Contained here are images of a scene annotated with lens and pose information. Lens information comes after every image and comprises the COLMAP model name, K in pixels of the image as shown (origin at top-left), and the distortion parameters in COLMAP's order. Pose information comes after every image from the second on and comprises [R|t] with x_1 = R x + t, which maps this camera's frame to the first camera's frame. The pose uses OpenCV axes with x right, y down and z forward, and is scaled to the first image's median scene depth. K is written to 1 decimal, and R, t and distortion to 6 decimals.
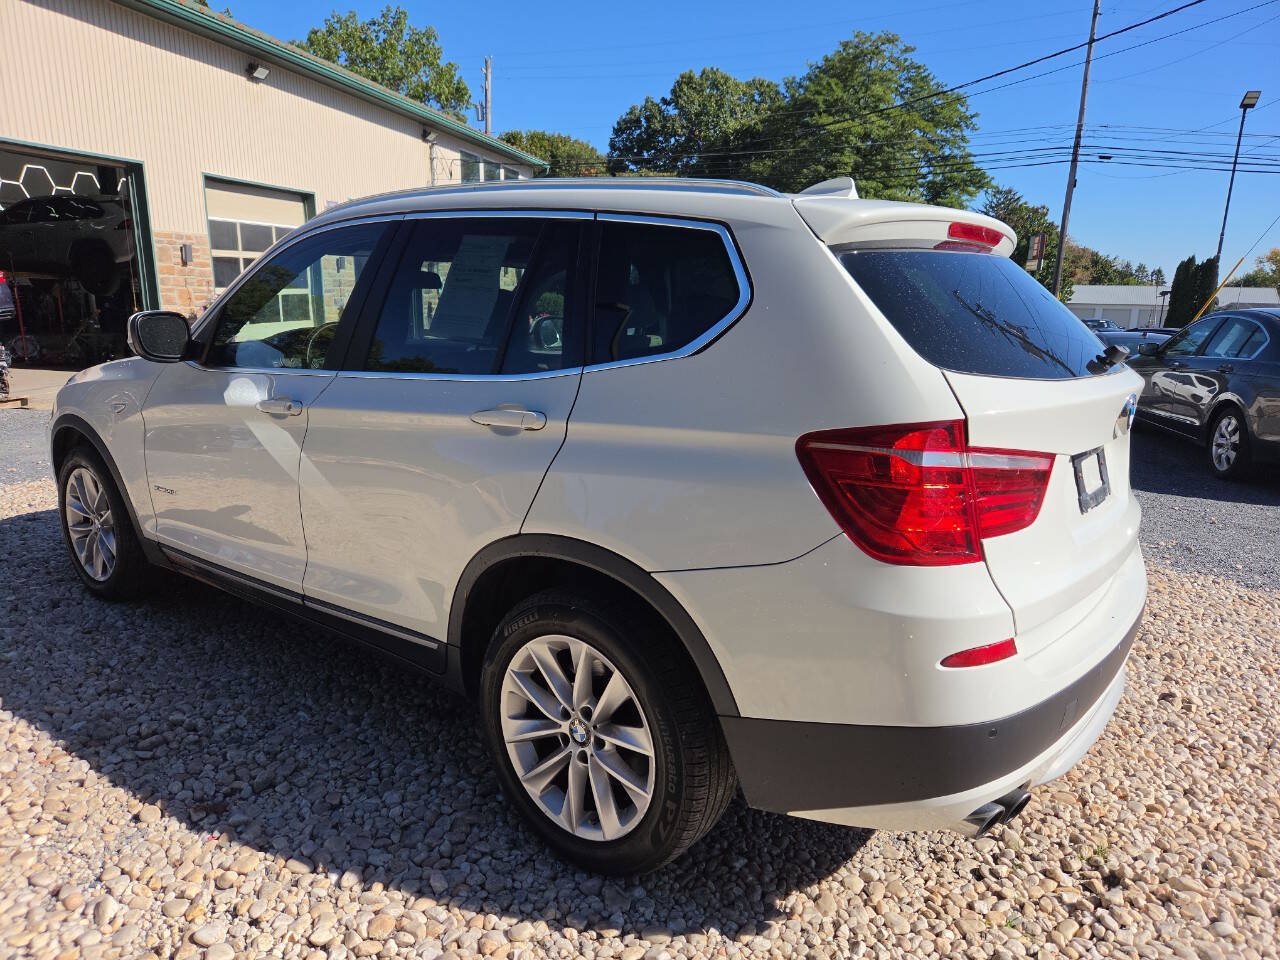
lens RADIAL K [[905.6, 0, 640.0], [0, 905.6, 480.0], [0, 0, 1]] dist [0.070745, -0.072223]
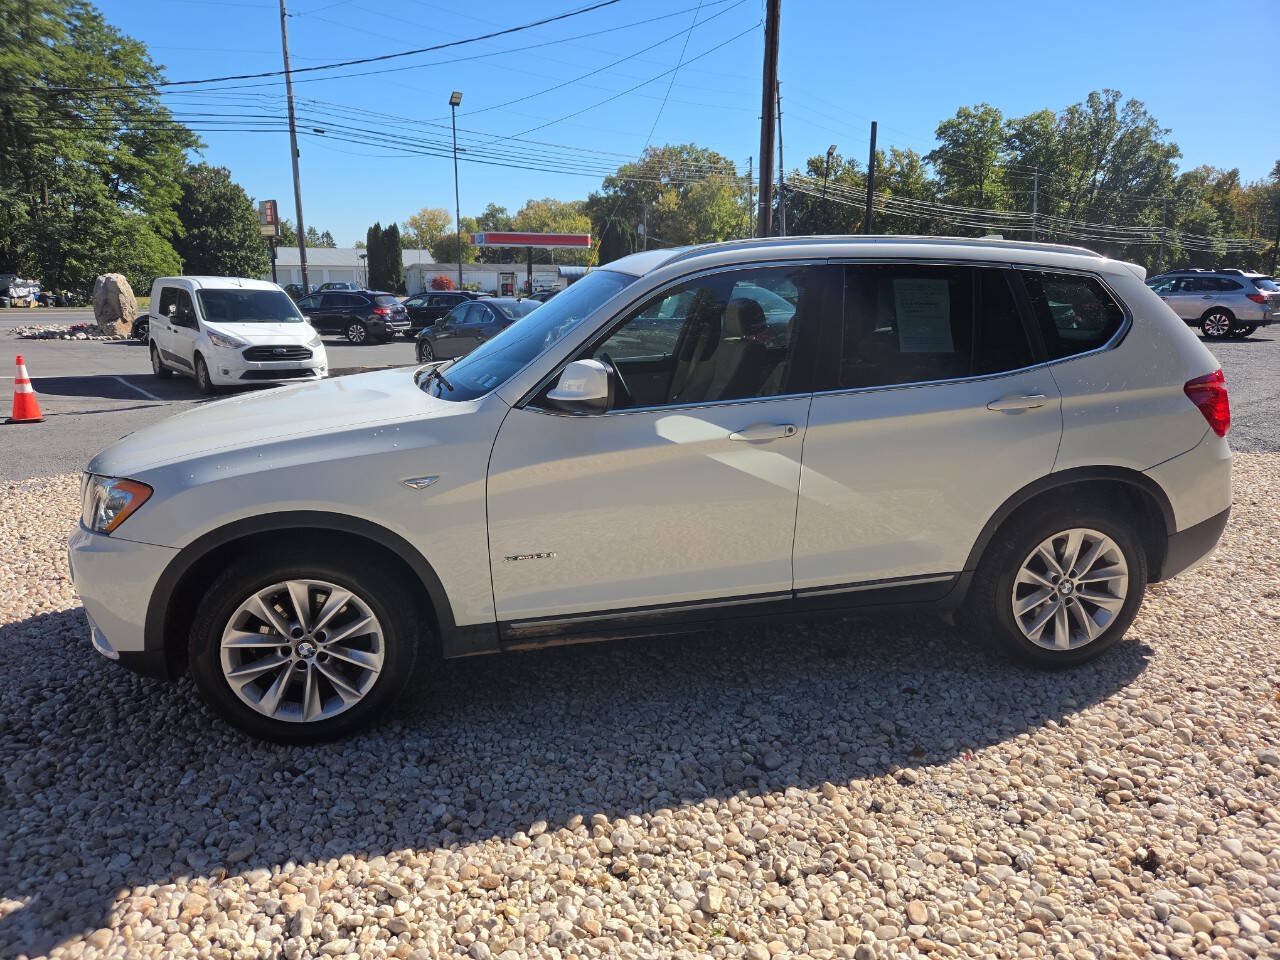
lens RADIAL K [[915.0, 0, 640.3], [0, 915.0, 458.6], [0, 0, 1]] dist [0.078343, -0.066537]
pose [[0.613151, -0.188754, 0.767084, -0.167476], [0.171765, 0.979658, 0.103765, -0.023752], [-0.771066, 0.068134, 0.633100, 0.050102]]
